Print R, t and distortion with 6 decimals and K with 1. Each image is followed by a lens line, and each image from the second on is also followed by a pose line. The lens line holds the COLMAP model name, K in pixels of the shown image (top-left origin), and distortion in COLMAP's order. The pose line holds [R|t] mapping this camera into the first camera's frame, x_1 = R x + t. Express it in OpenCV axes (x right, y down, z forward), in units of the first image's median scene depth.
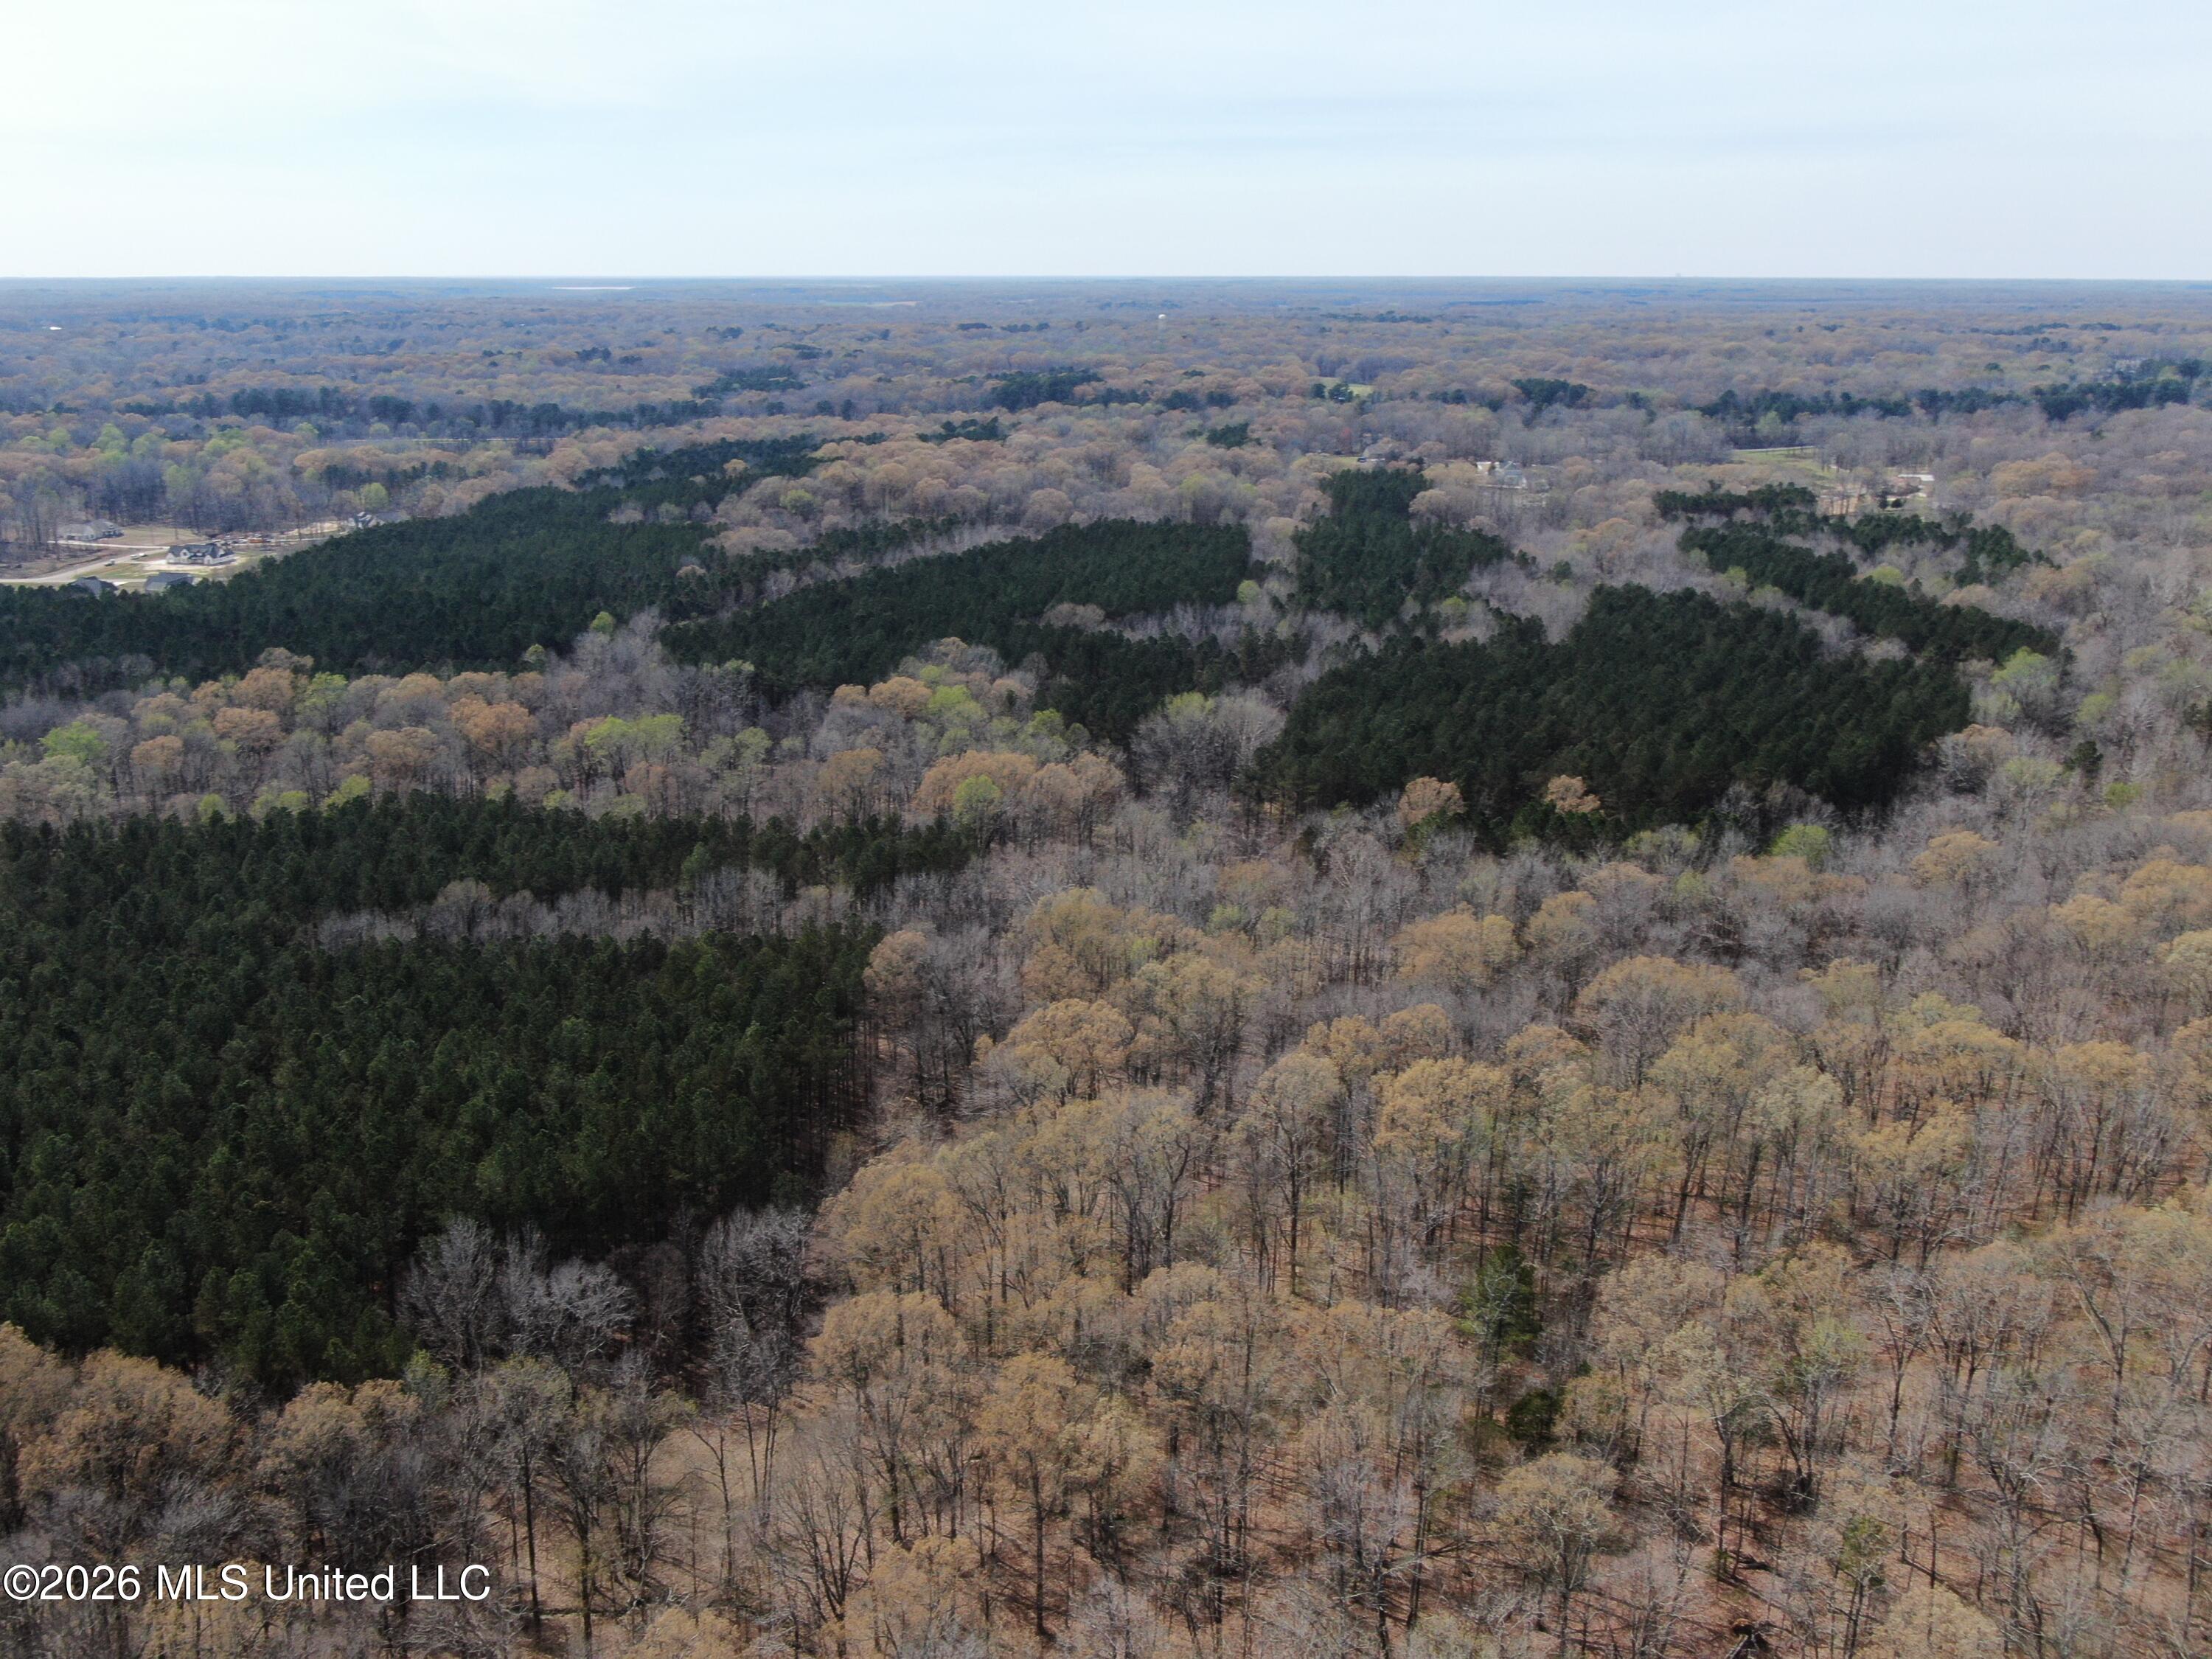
lens RADIAL K [[2002.2, 0, 1105.7], [0, 2002.2, 825.2], [0, 0, 1]] dist [-0.030177, 0.025279]
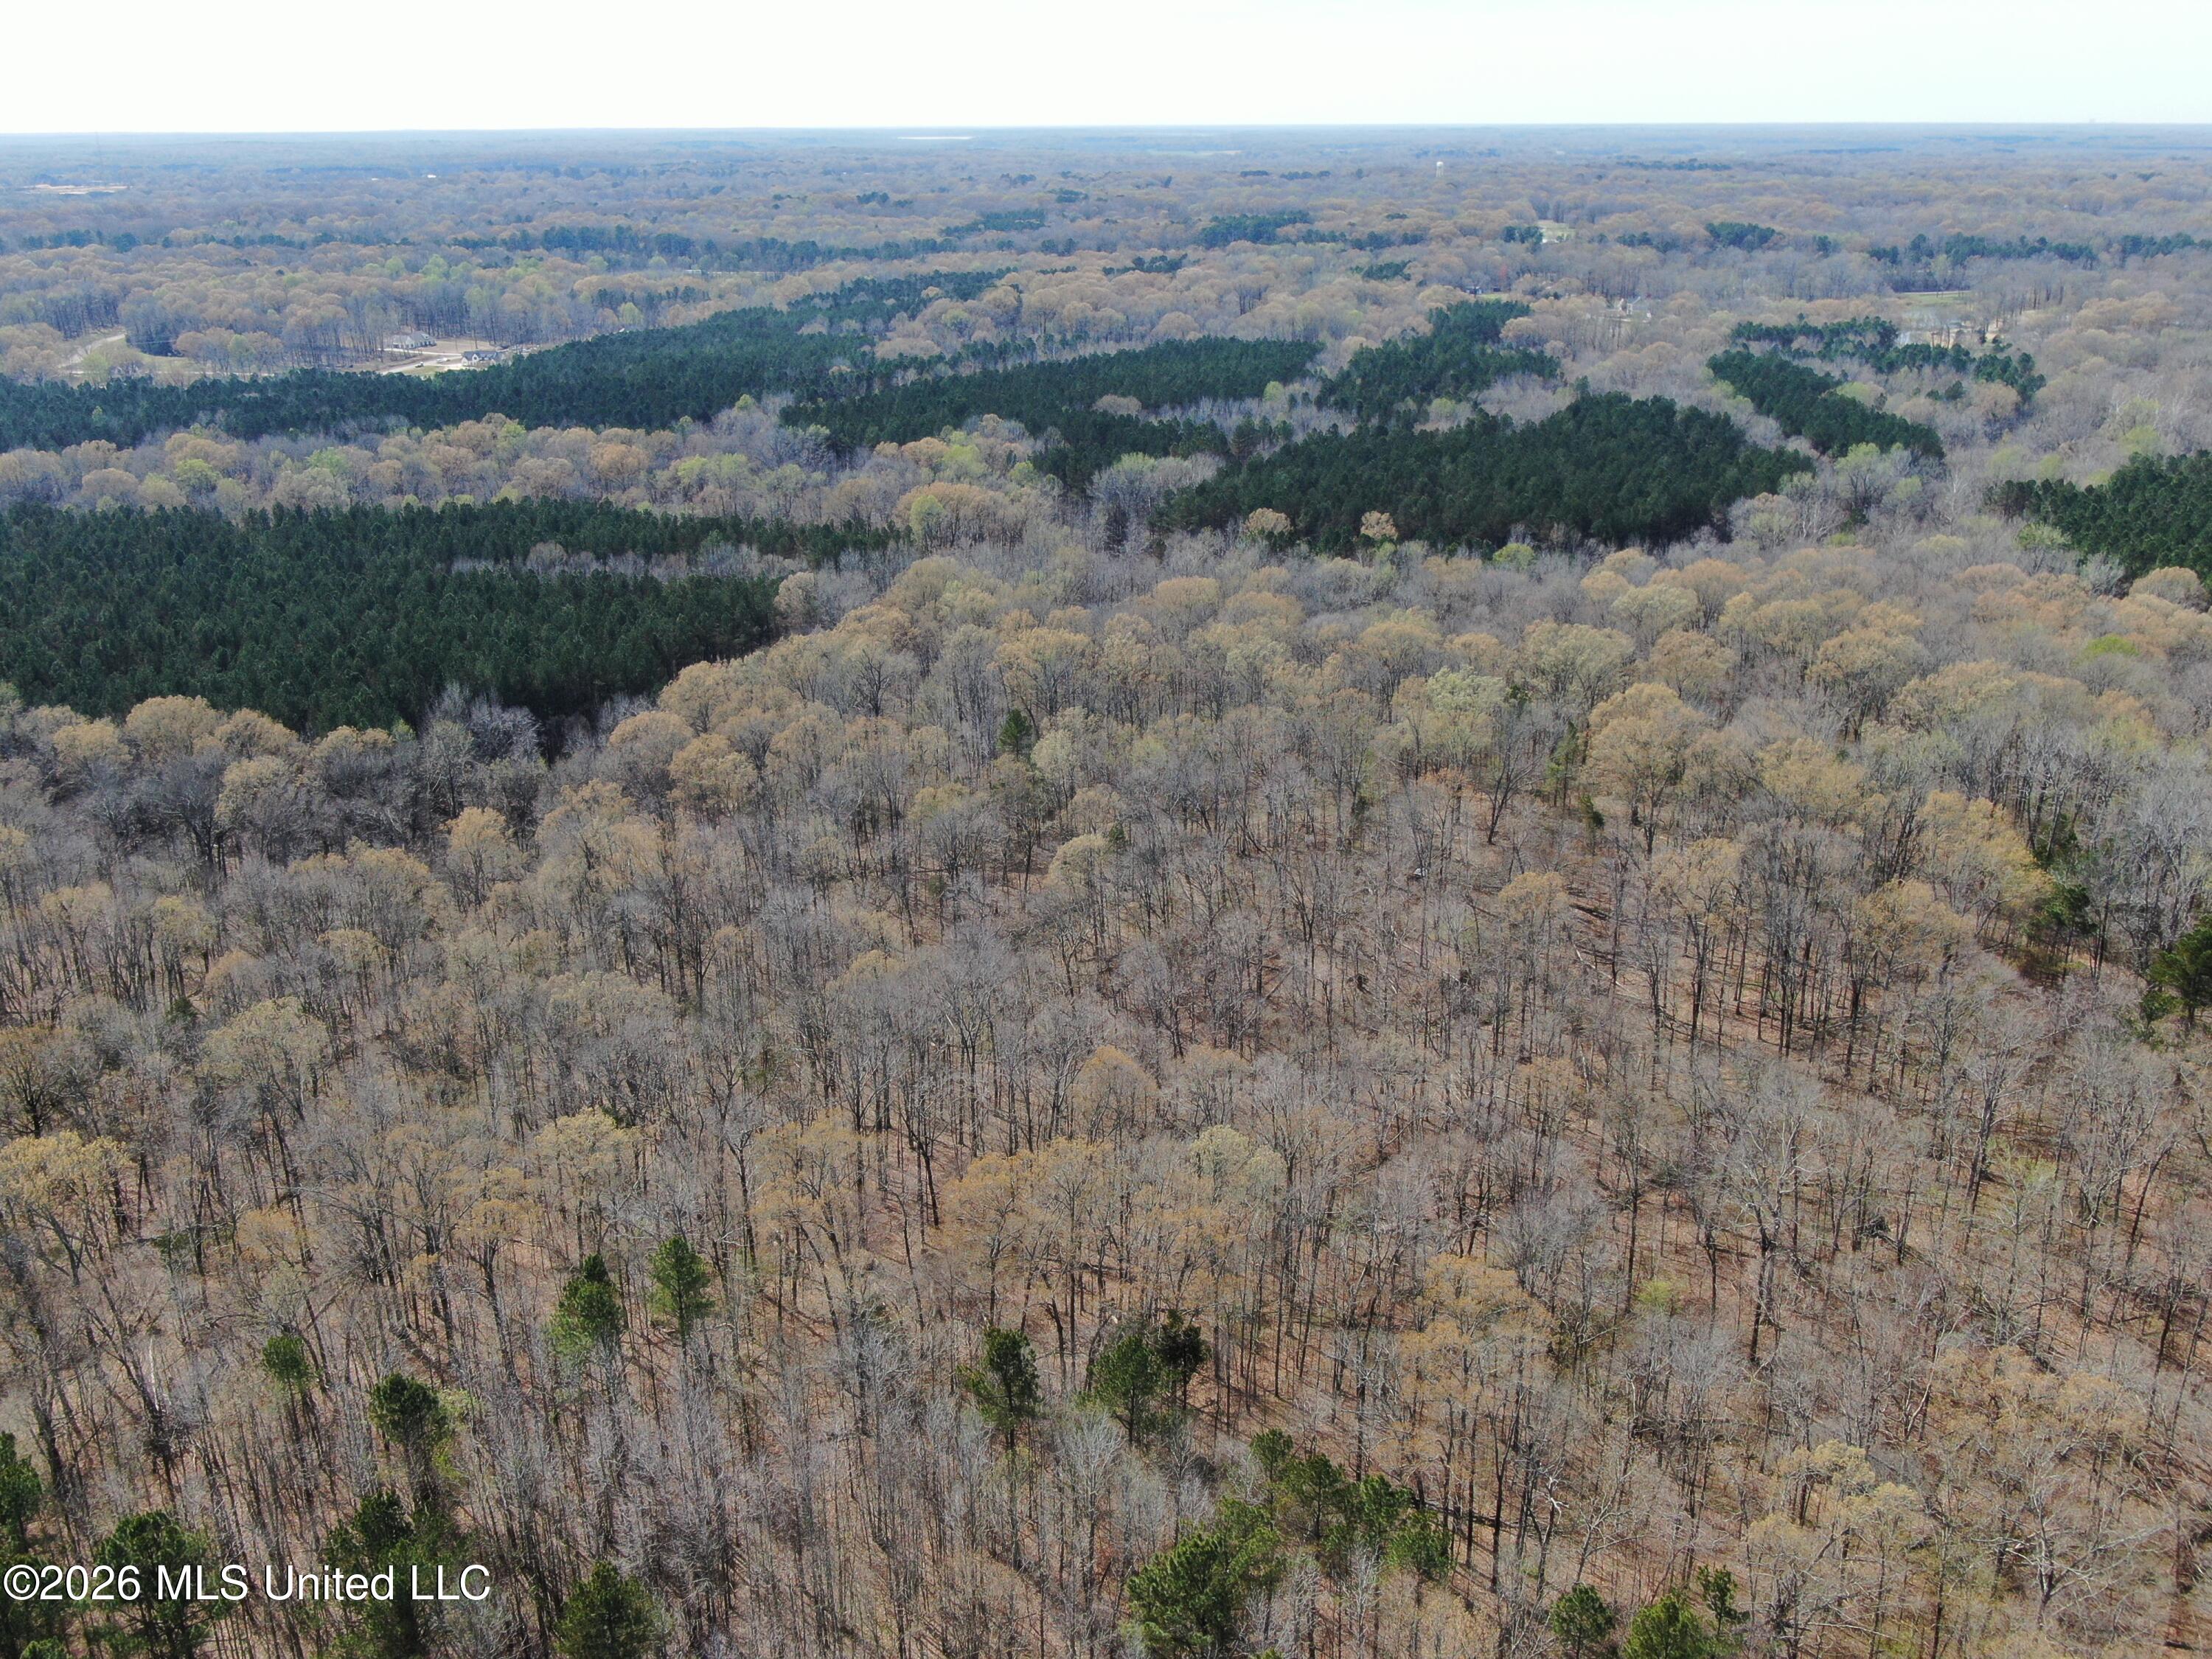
lens RADIAL K [[2002.2, 0, 1107.2], [0, 2002.2, 832.5], [0, 0, 1]] dist [-0.030177, 0.025279]
pose [[0.984625, 0.052762, -0.166522, 0.126317], [-0.040496, 0.996268, 0.076218, 0.040874], [0.169922, -0.068303, 0.983088, -0.147929]]
